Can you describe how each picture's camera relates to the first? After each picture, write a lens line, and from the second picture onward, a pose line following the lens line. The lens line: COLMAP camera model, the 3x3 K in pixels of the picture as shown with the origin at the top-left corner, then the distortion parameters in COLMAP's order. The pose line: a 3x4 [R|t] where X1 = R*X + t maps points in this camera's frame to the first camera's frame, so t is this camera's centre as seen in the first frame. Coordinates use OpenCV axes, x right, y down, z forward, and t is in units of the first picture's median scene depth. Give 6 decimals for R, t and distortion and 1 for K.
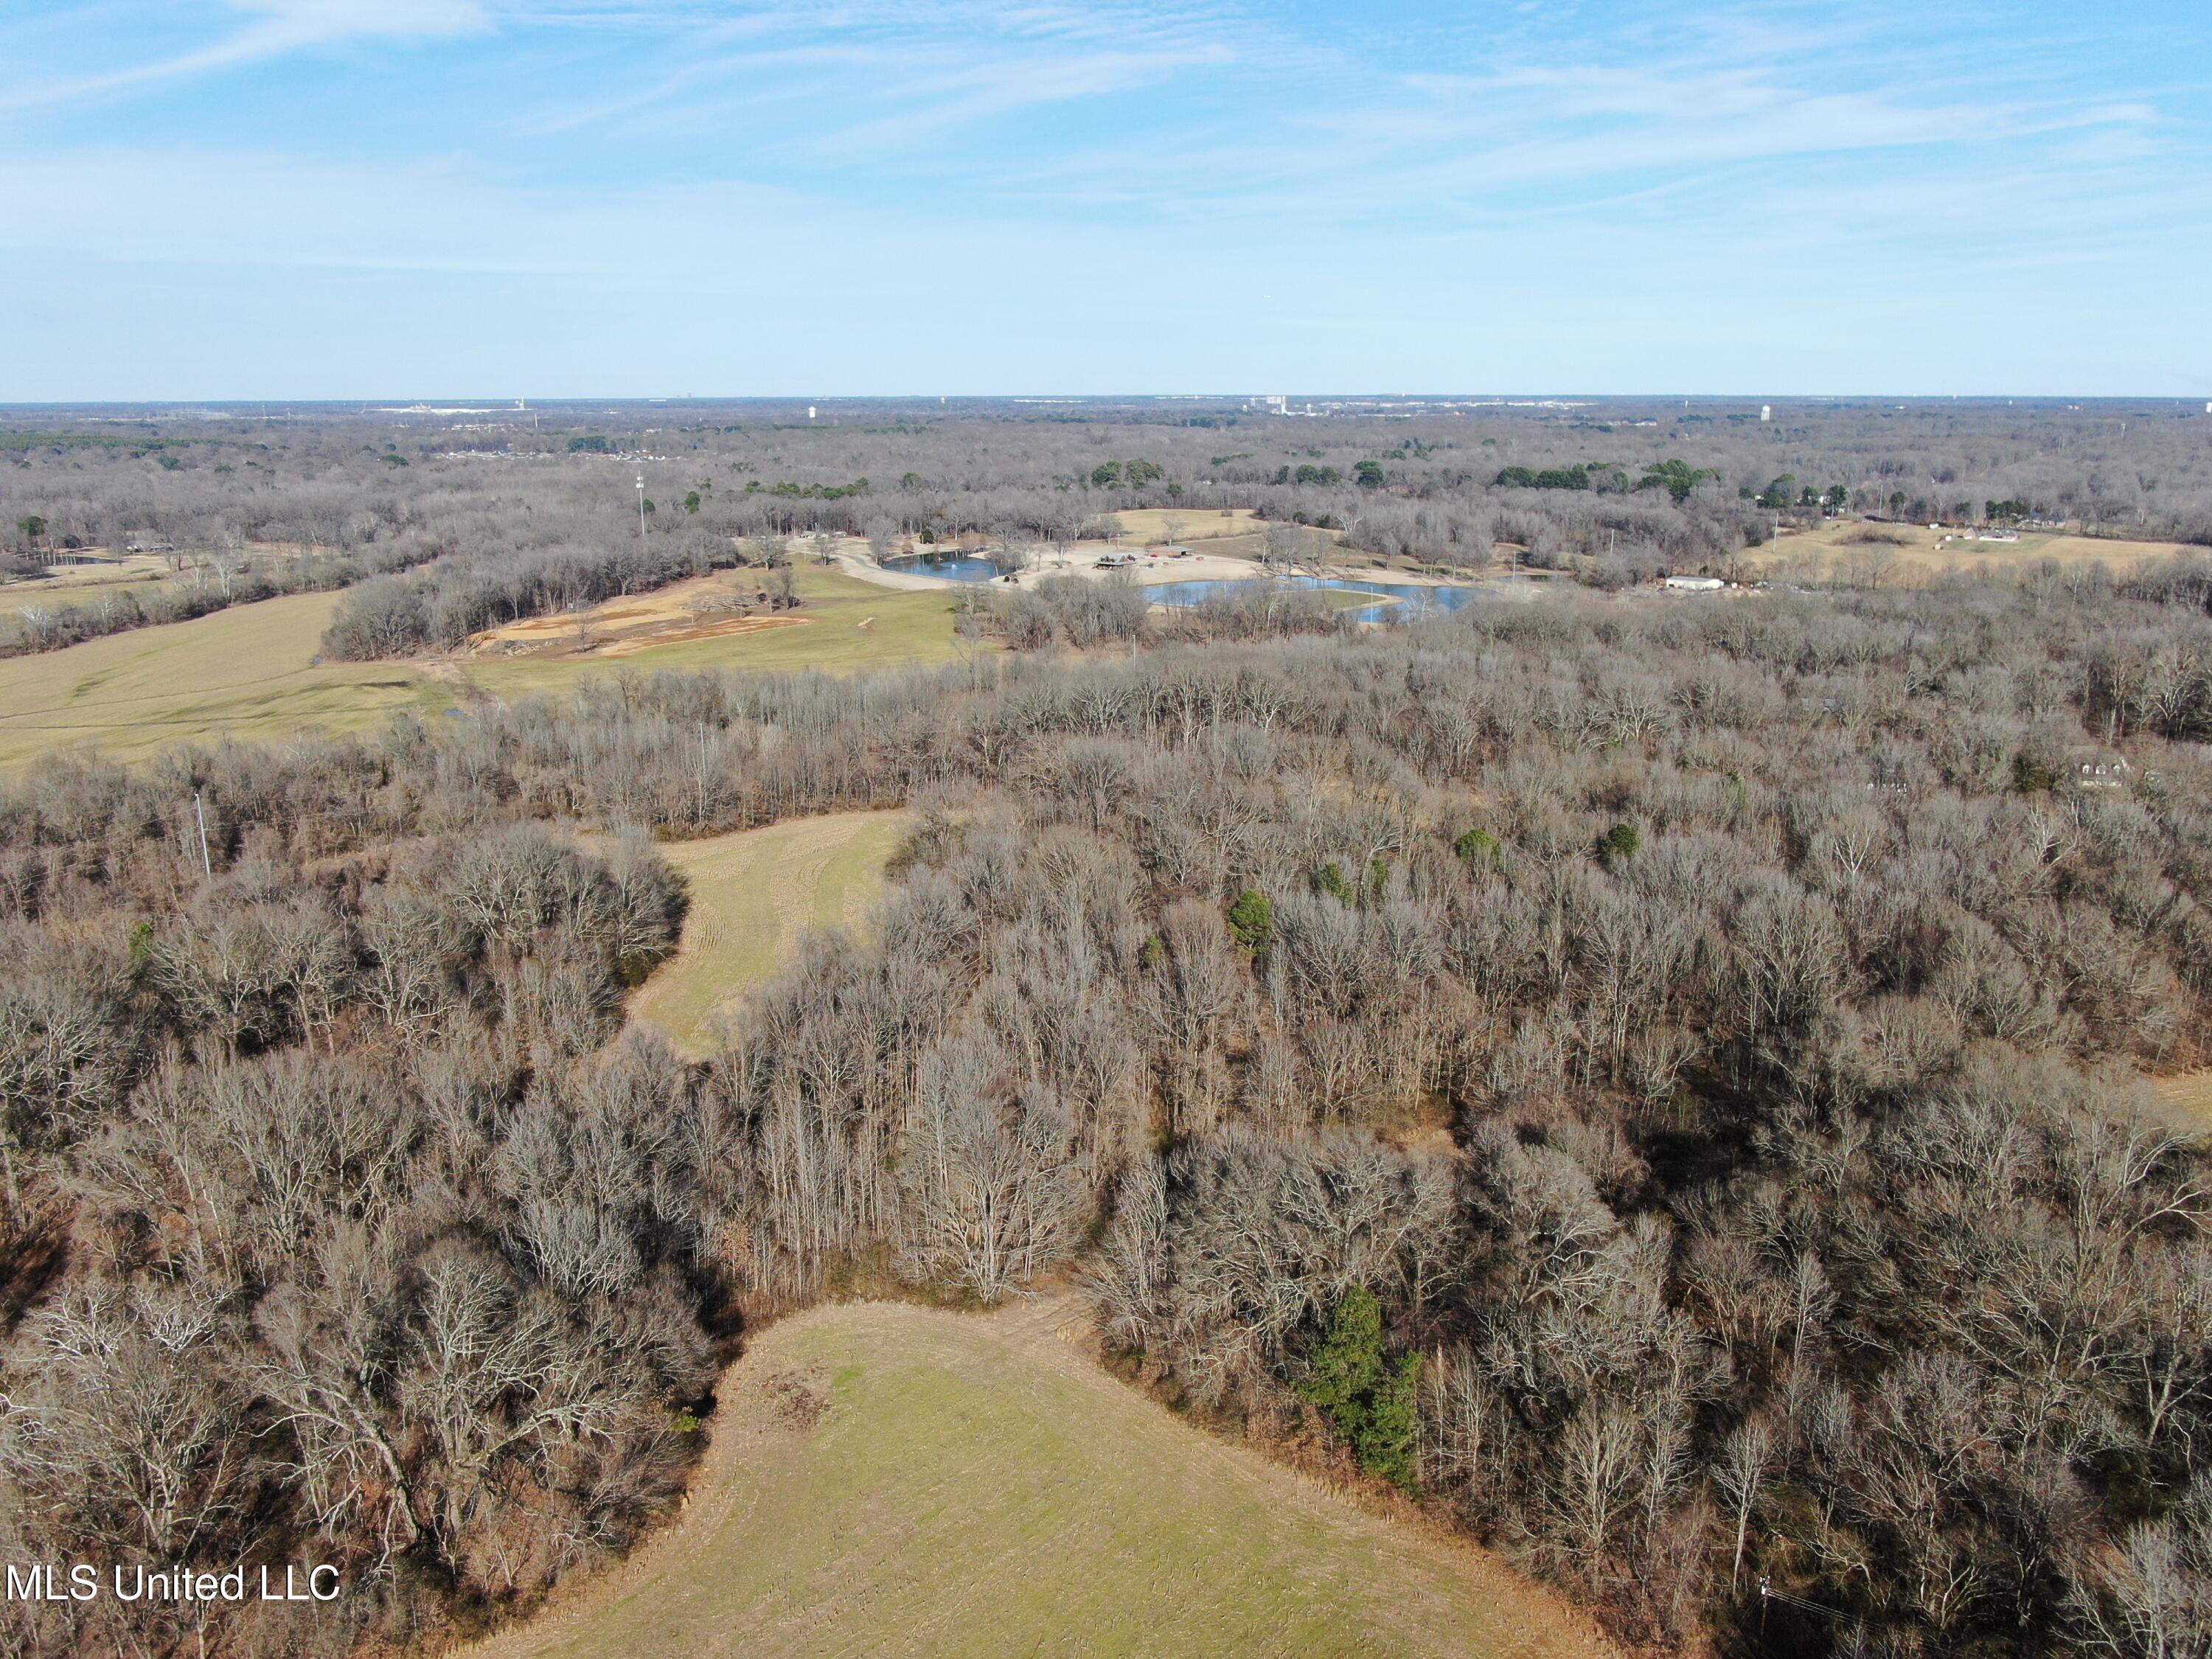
lens RADIAL K [[1734.7, 0, 1109.6], [0, 1734.7, 828.4], [0, 0, 1]] dist [-0.018470, 0.000740]
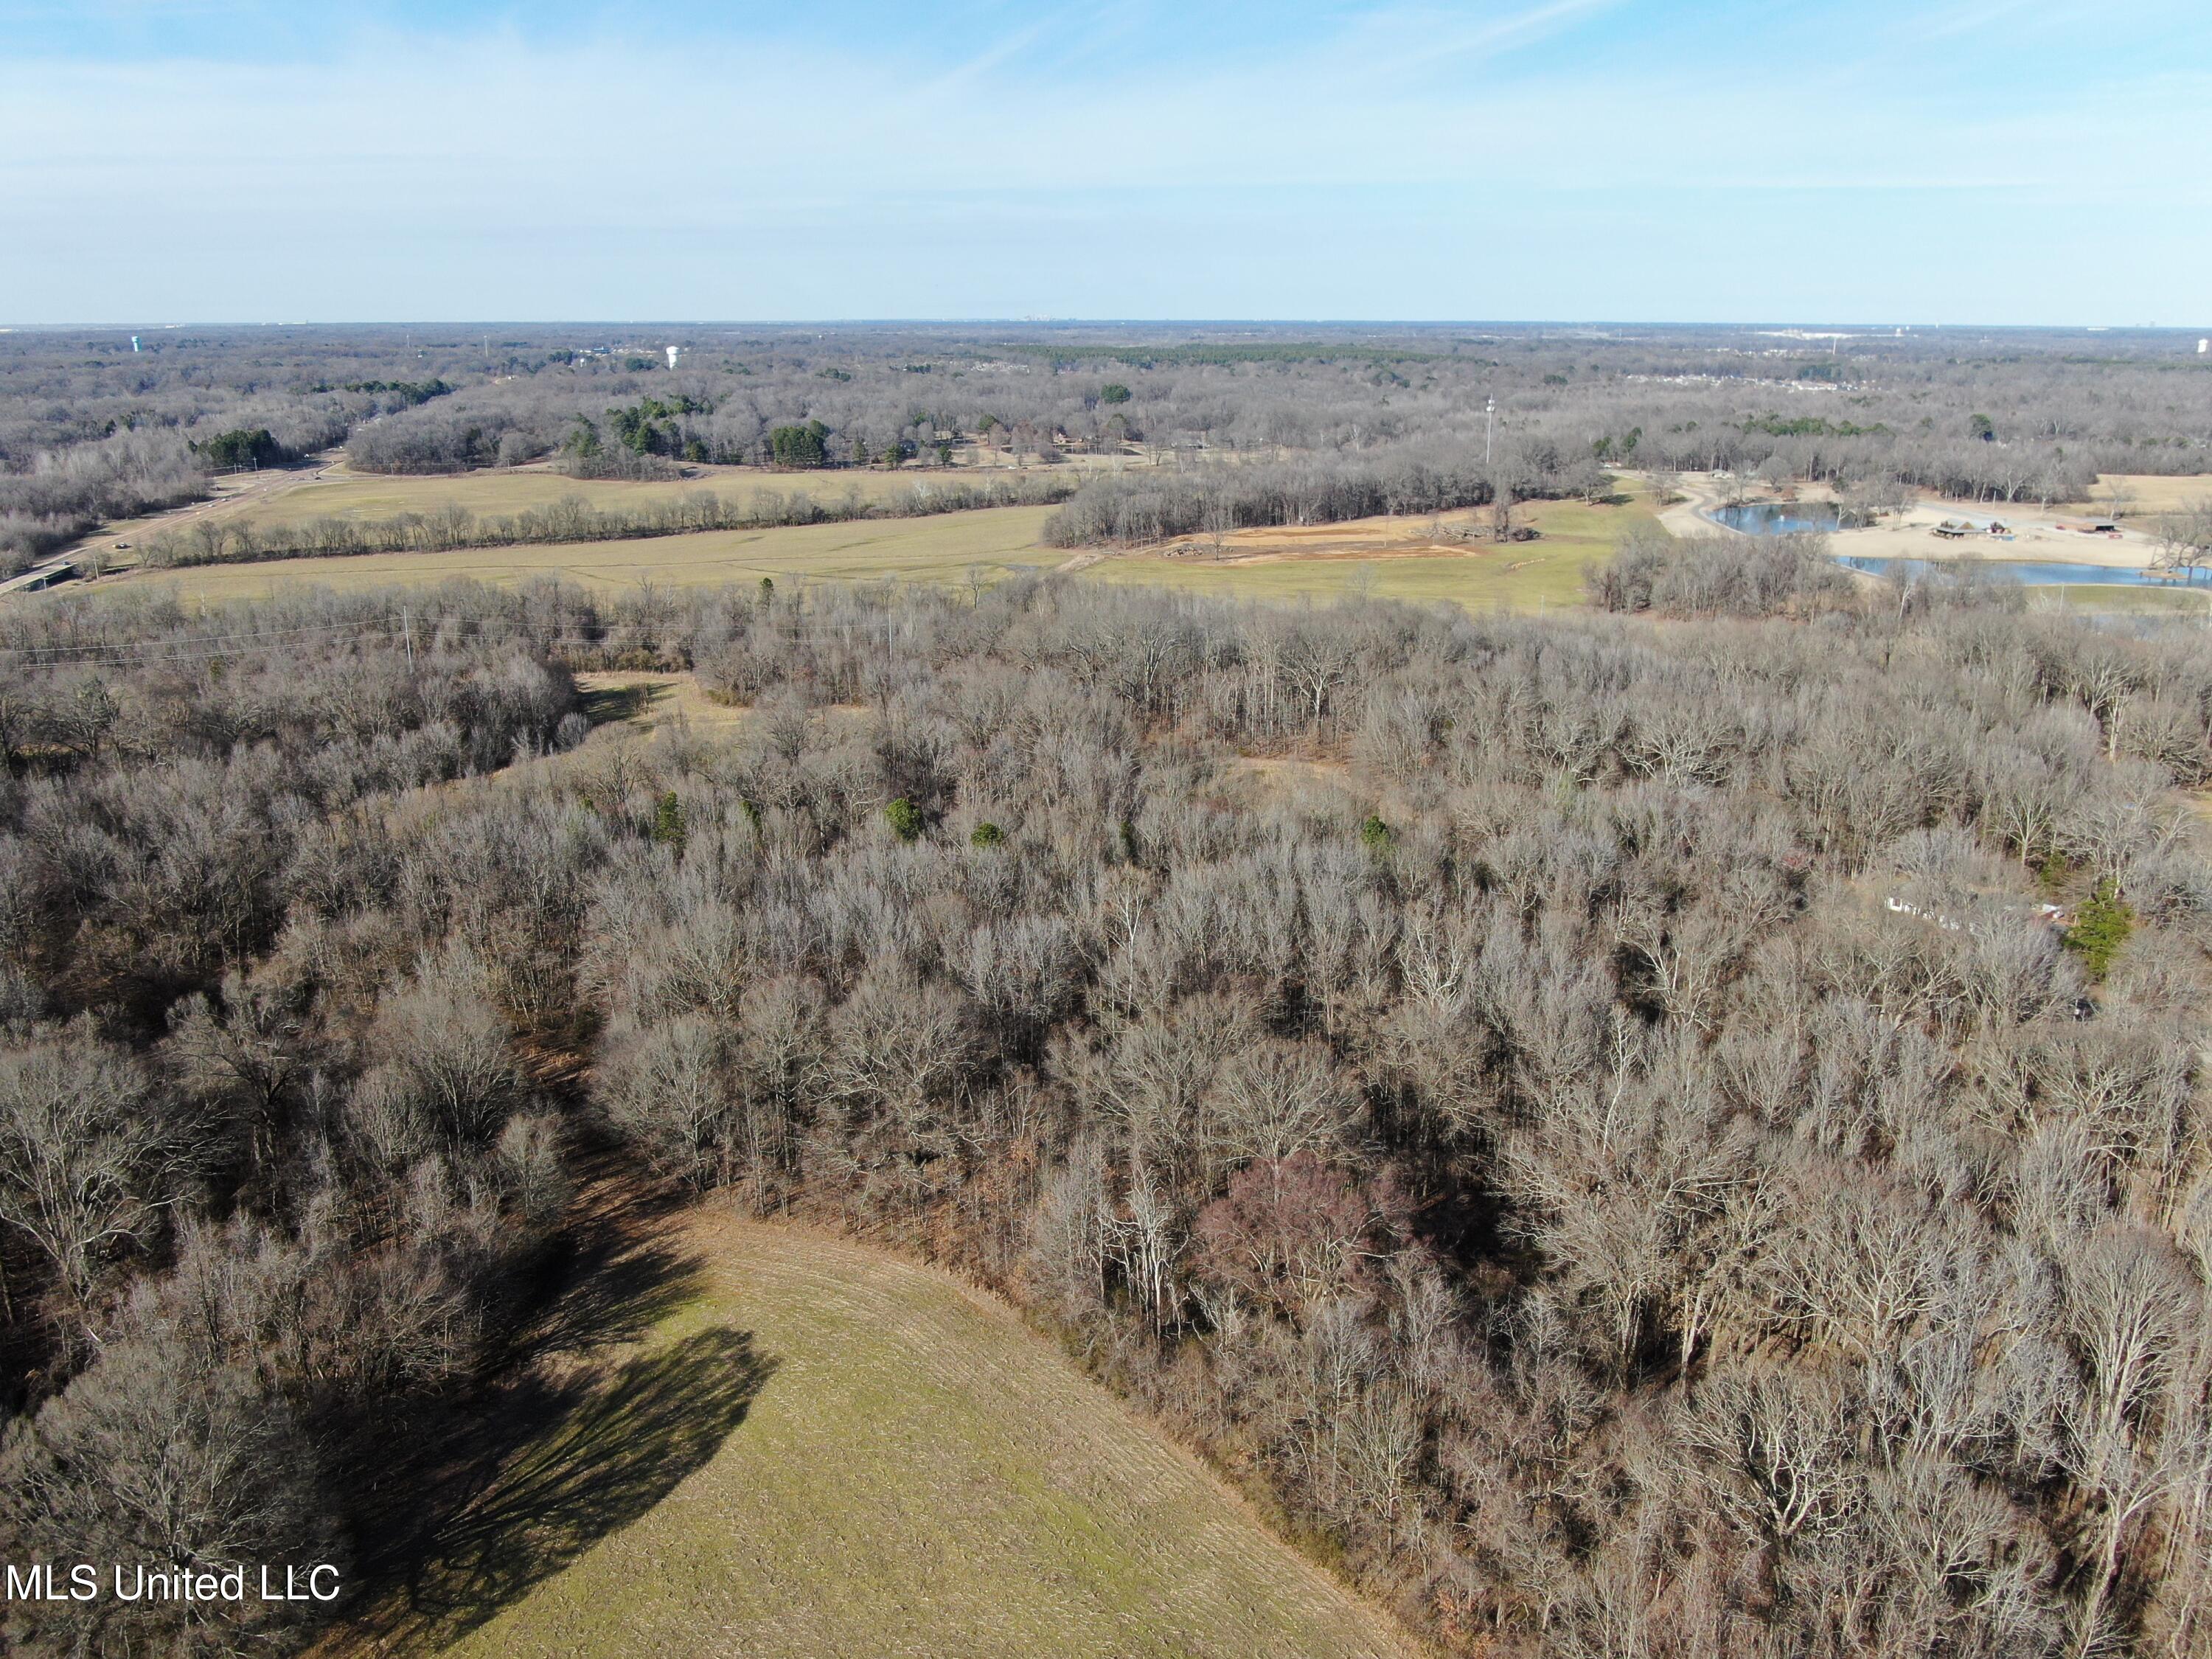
lens RADIAL K [[1726.2, 0, 1106.0], [0, 1726.2, 829.5], [0, 0, 1]] dist [-0.023027, 0.011945]
pose [[0.715093, 0.204311, -0.668505, 0.214140], [-0.175329, 0.978186, 0.111409, -0.025154], [0.676684, 0.037541, 0.735316, 0.099241]]
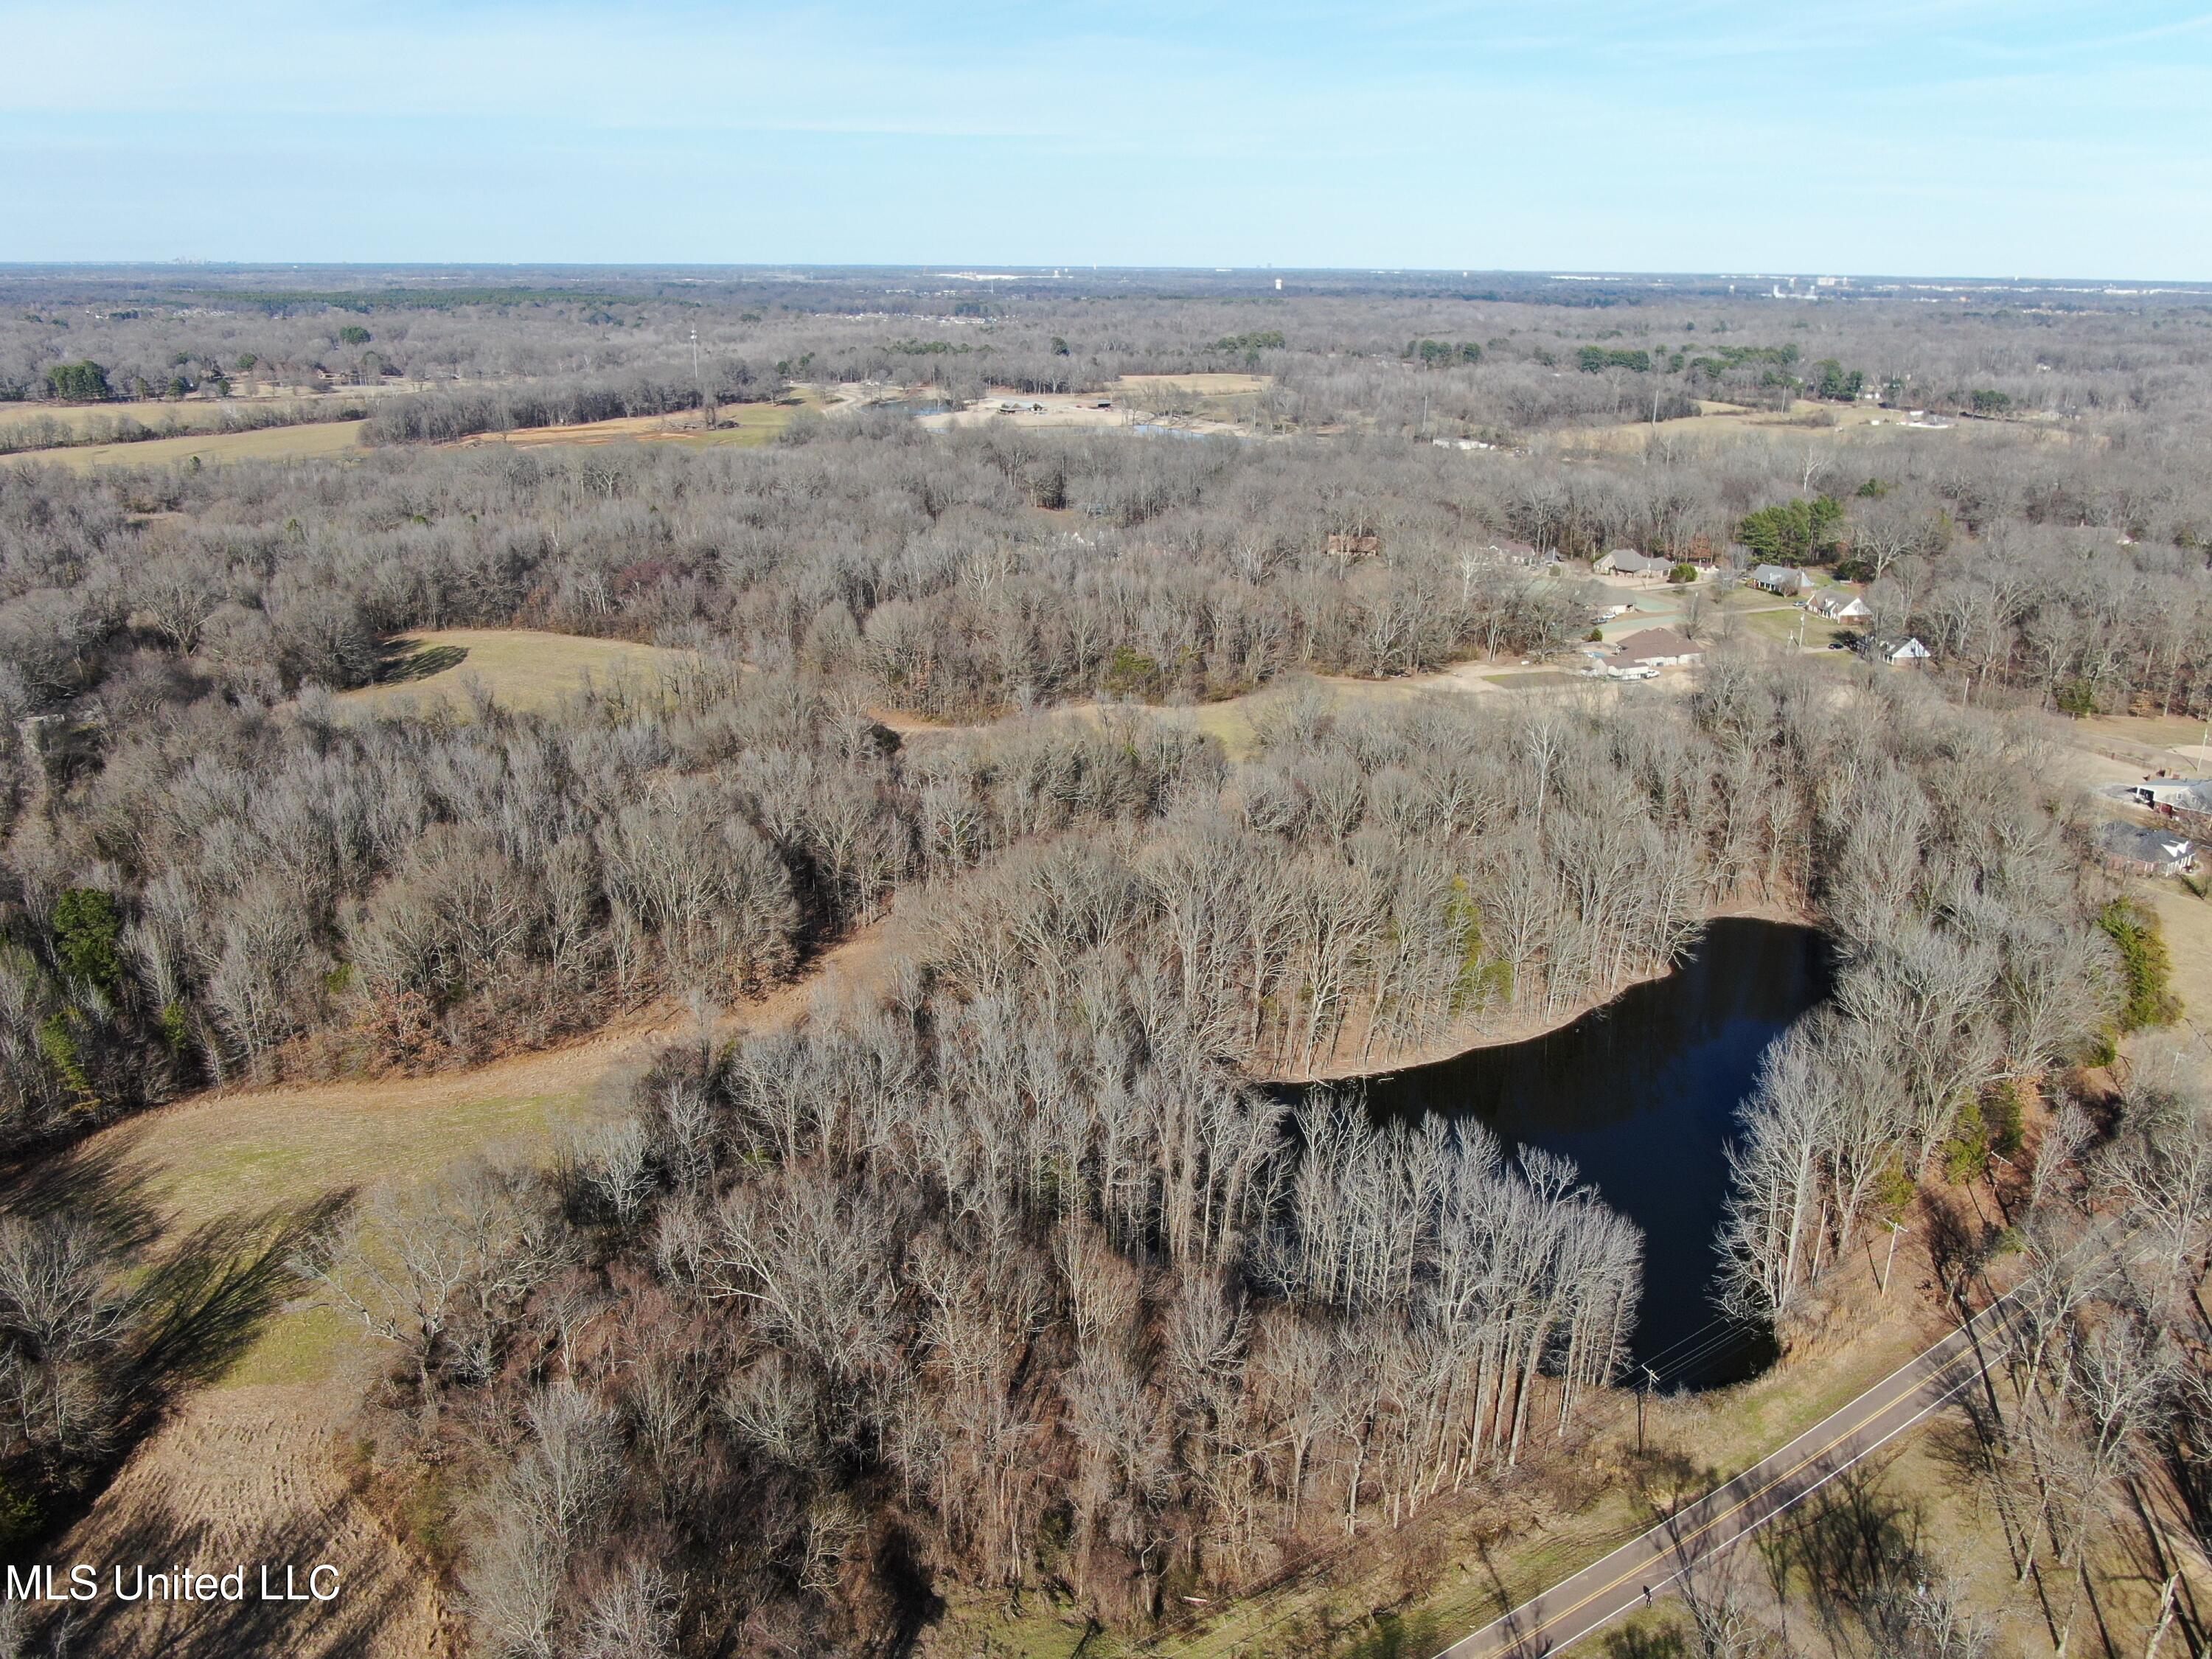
lens RADIAL K [[1728.9, 0, 1105.1], [0, 1728.9, 827.5], [0, 0, 1]] dist [-0.029184, 0.031191]
pose [[0.943004, 0.112979, -0.313015, 0.363577], [-0.090982, 0.992298, 0.084061, 0.025975], [0.320102, -0.050792, 0.946021, -0.123765]]
